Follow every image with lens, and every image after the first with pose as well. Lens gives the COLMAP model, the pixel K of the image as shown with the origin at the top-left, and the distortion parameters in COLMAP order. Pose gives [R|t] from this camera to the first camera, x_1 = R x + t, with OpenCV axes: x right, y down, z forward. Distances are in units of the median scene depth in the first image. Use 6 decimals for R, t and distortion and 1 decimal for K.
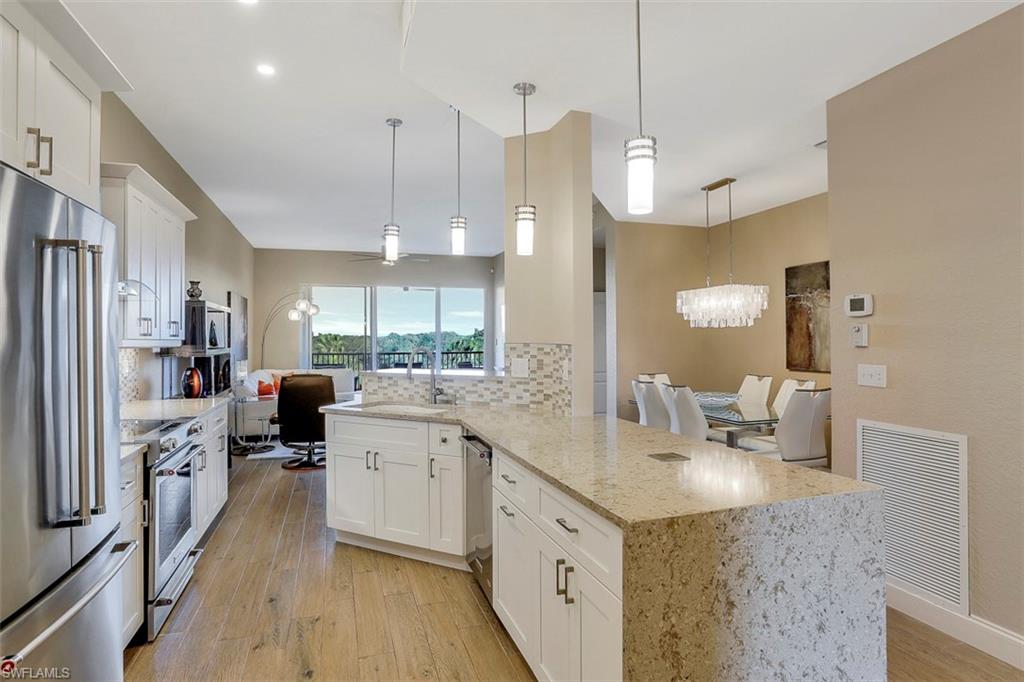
lens RADIAL K [[560.2, 0, 513.1], [0, 560.2, 331.0], [0, 0, 1]] dist [-0.039289, 0.012460]
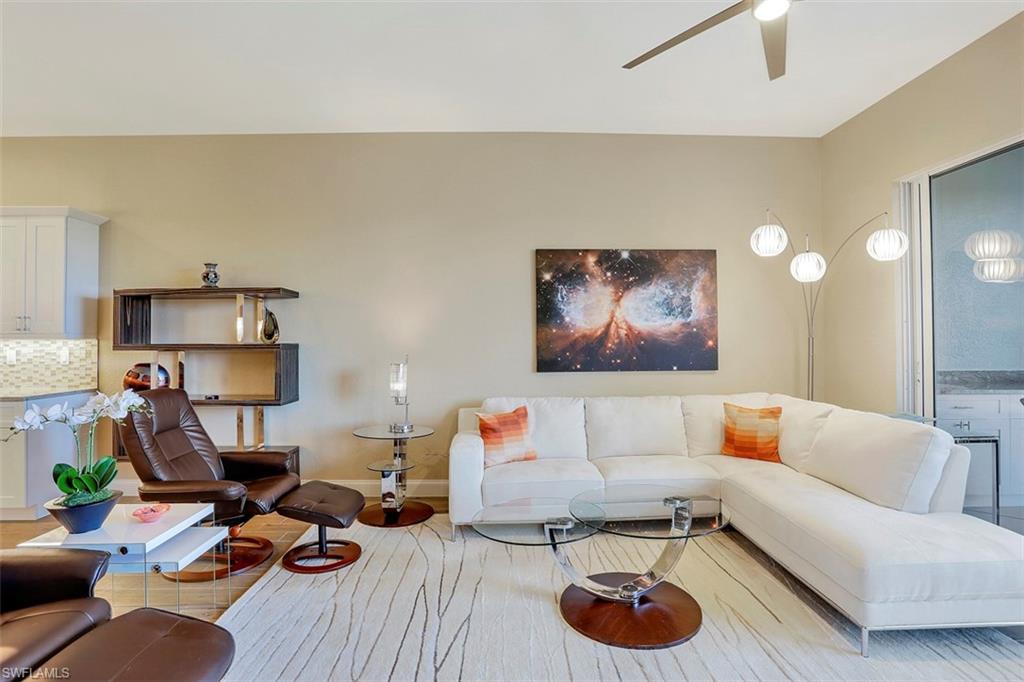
lens RADIAL K [[497.4, 0, 492.8], [0, 497.4, 338.3], [0, 0, 1]] dist [-0.053792, 0.013247]
pose [[-0.287288, 0.003031, -0.957839, 0.019053], [0.020856, 0.999778, -0.003092, 0.040115], [0.957617, -0.020865, -0.287287, 1.785191]]
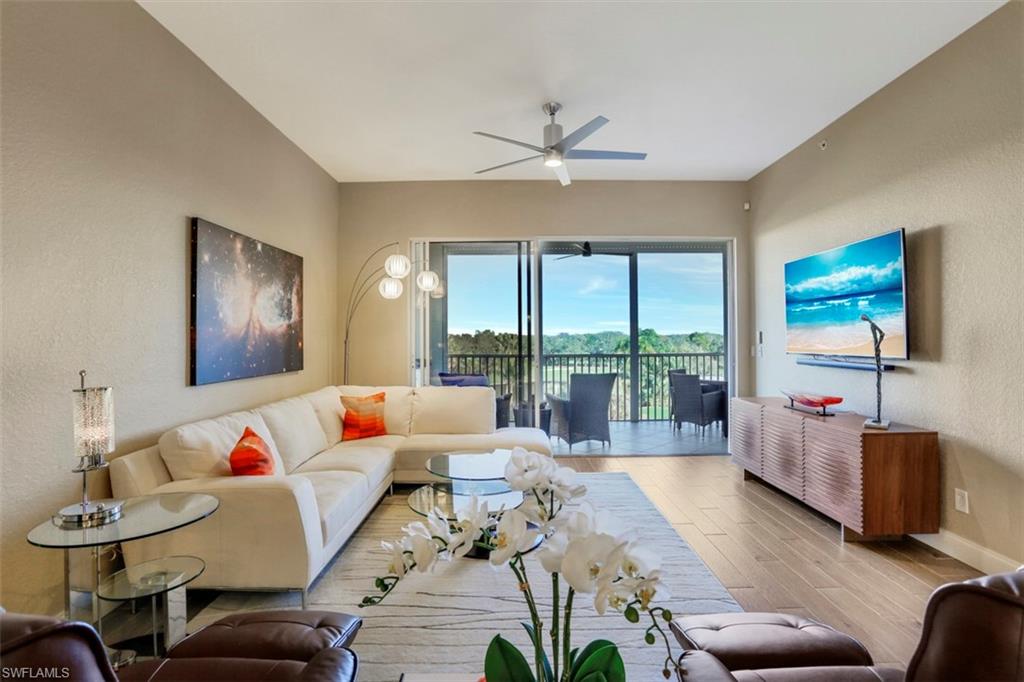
lens RADIAL K [[505.9, 0, 518.9], [0, 505.9, 332.4], [0, 0, 1]] dist [0.016063, 0.000112]
pose [[0.955585, -0.001411, -0.294714, -0.247352], [0.002482, 0.999992, 0.003259, 0.029395], [0.294707, -0.003846, 0.955580, 1.118306]]
